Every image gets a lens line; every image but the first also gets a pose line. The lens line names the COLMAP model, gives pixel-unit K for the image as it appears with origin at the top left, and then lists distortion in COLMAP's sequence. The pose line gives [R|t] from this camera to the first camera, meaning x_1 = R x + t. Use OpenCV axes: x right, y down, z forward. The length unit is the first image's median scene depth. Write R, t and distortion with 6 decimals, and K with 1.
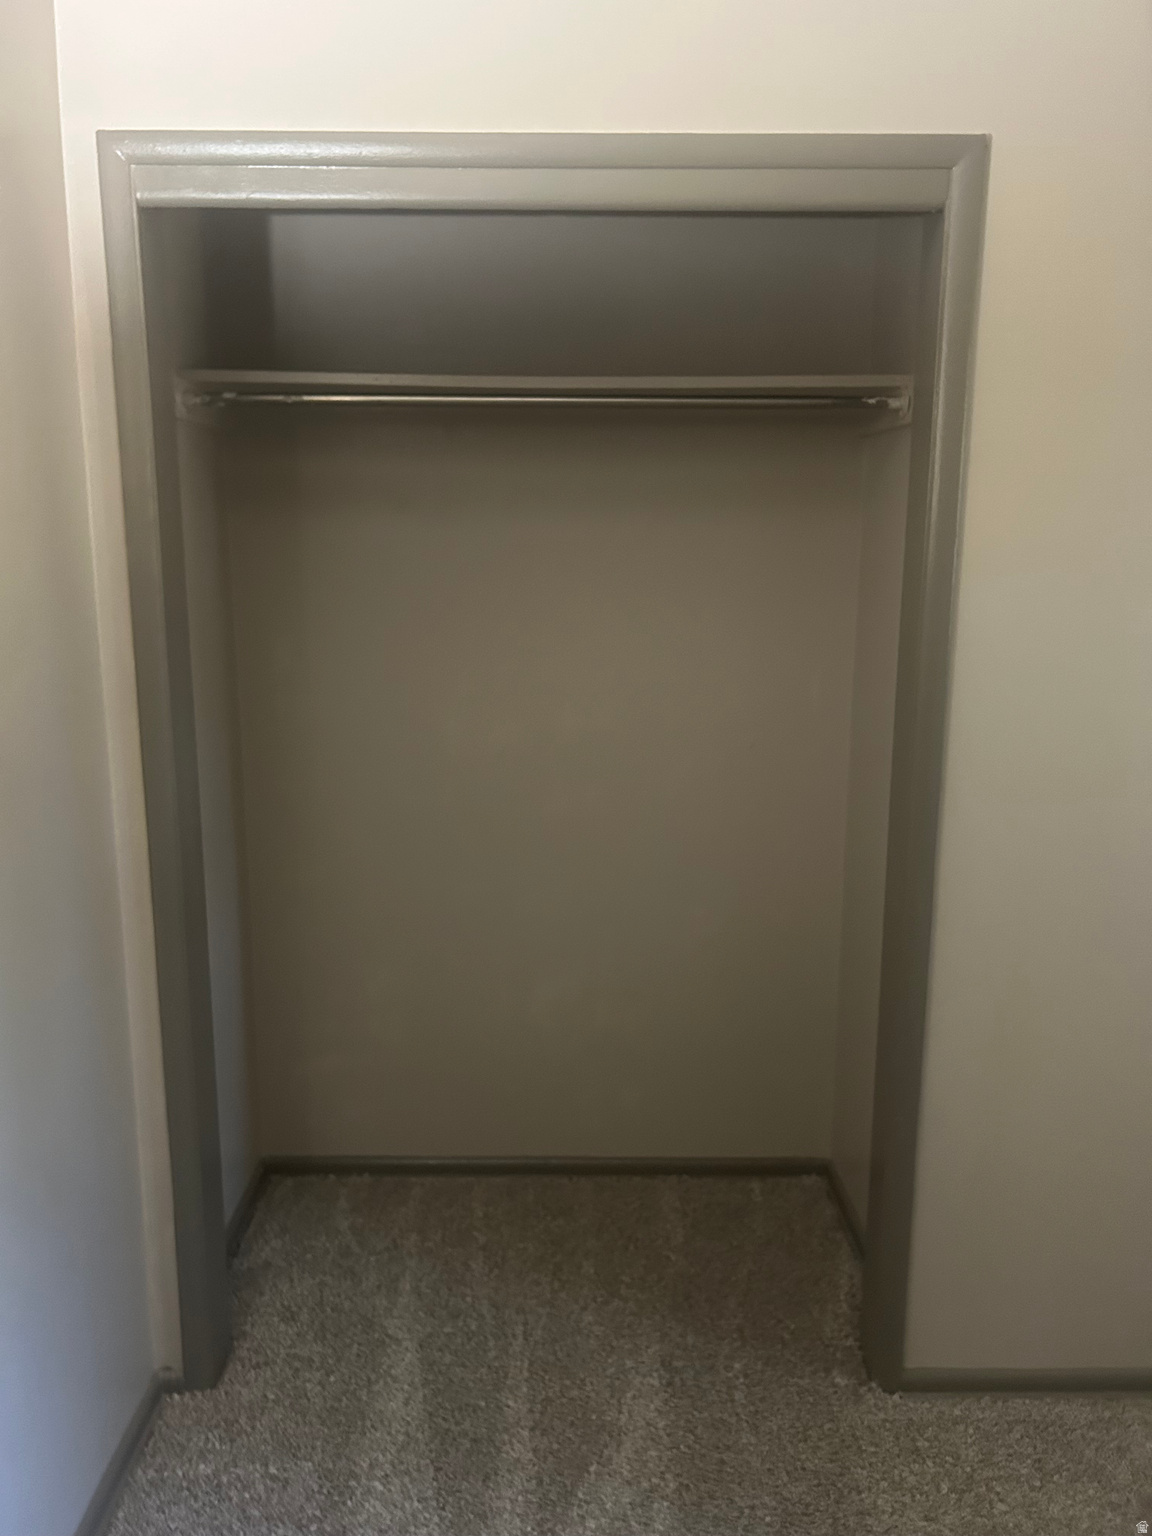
lens RADIAL K [[1194.5, 0, 576.0], [0, 1194.5, 768.0], [0, 0, 1]] dist [-0.000614, -0.003957]
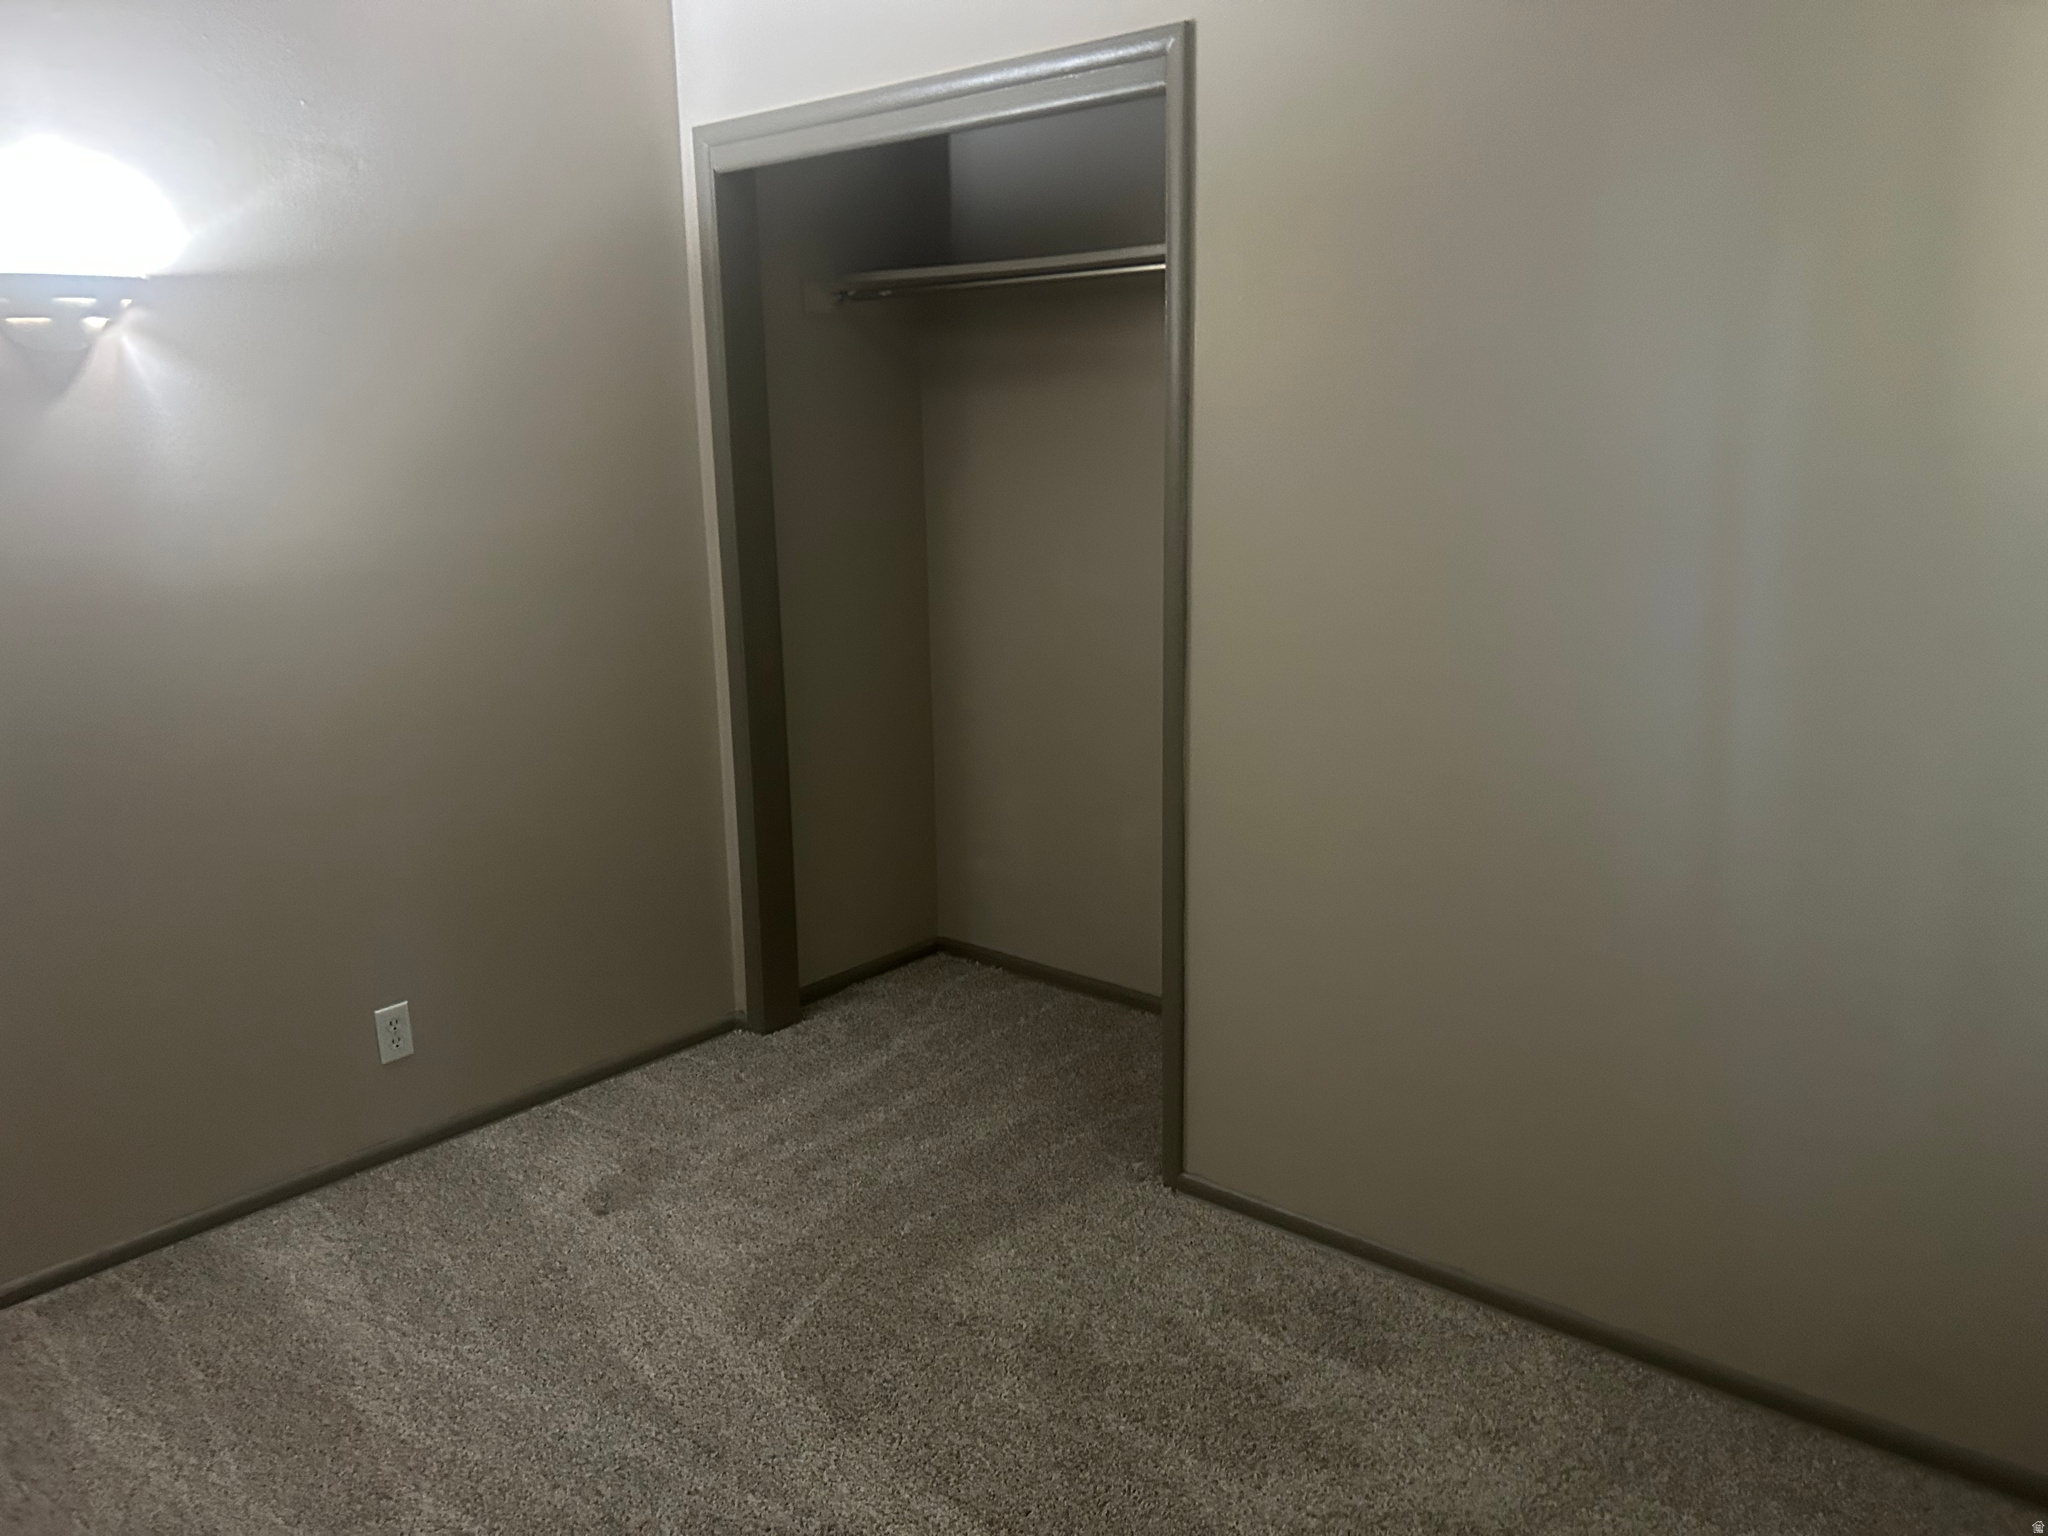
lens RADIAL K [[1592.7, 0, 1024.0], [0, 1592.7, 768.0], [0, 0, 1]] dist [-0.000614, -0.003957]
pose [[0.748782, 0.124296, -0.651057, 1.037969], [-0.121629, 0.991347, 0.049375, 0.096580], [0.651561, 0.042216, 0.757421, -0.178674]]
